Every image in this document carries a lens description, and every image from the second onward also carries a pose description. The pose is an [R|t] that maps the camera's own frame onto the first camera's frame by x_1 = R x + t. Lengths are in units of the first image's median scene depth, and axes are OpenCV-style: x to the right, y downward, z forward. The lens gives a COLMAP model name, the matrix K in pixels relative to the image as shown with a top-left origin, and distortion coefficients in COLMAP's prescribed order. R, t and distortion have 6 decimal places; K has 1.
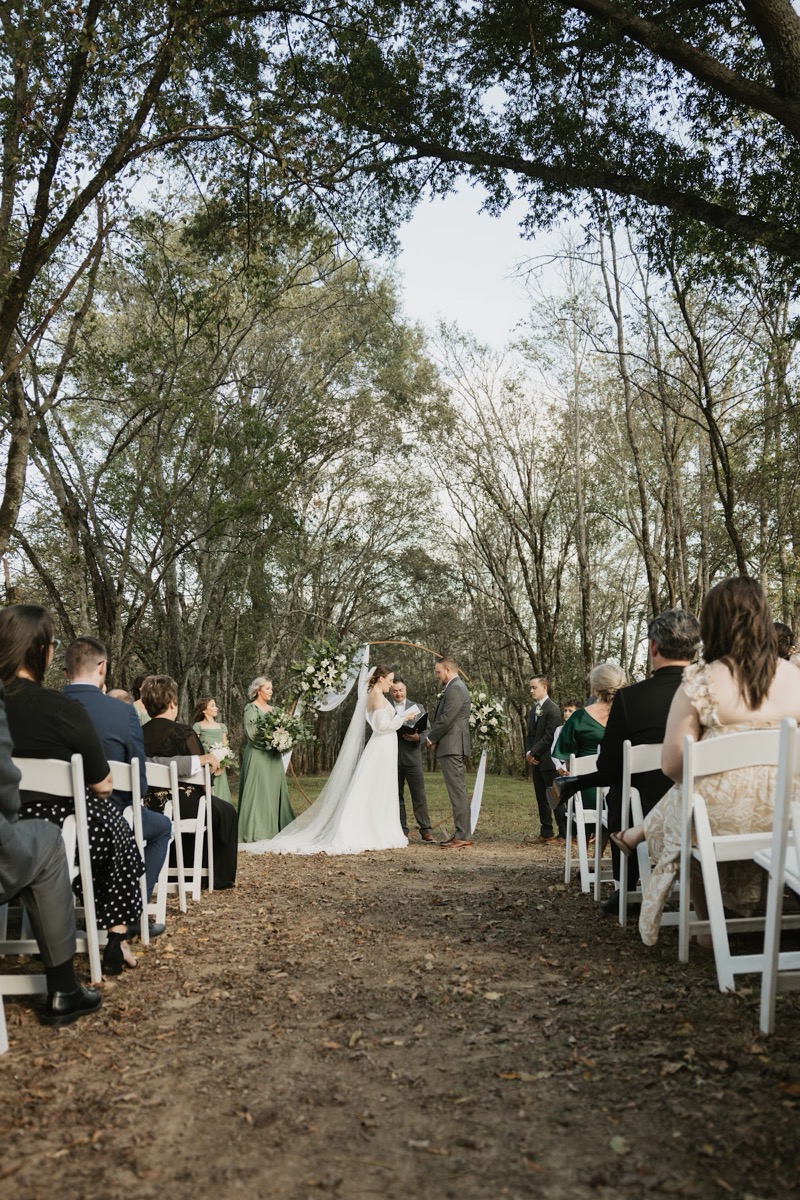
lens RADIAL K [[1787.2, 0, 400.0], [0, 1787.2, 600.0], [0, 0, 1]] dist [-0.015564, -0.043558]
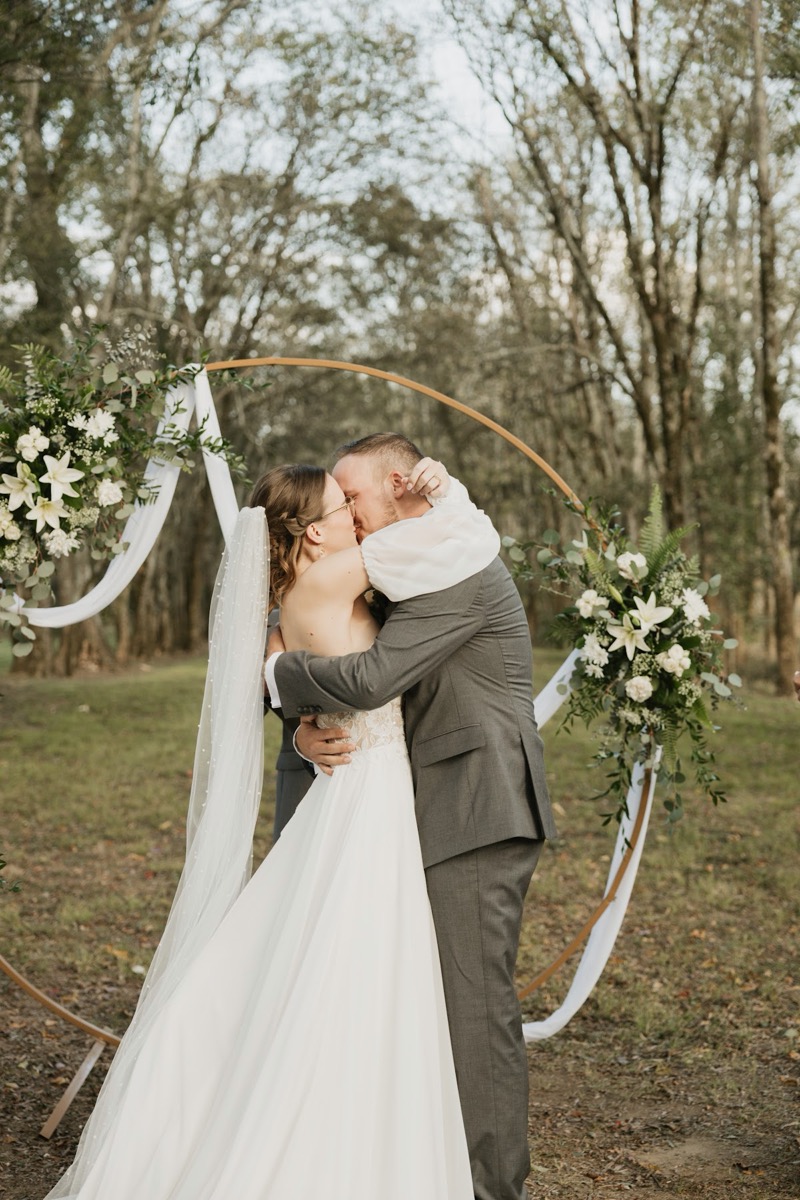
lens RADIAL K [[1787.2, 0, 400.0], [0, 1787.2, 600.0], [0, 0, 1]] dist [-0.015564, -0.043558]
pose [[0.999878, -0.010361, 0.011670, 0.006269], [0.008629, 0.990156, 0.139700, 0.016079], [-0.013002, -0.139582, 0.990125, 0.540745]]
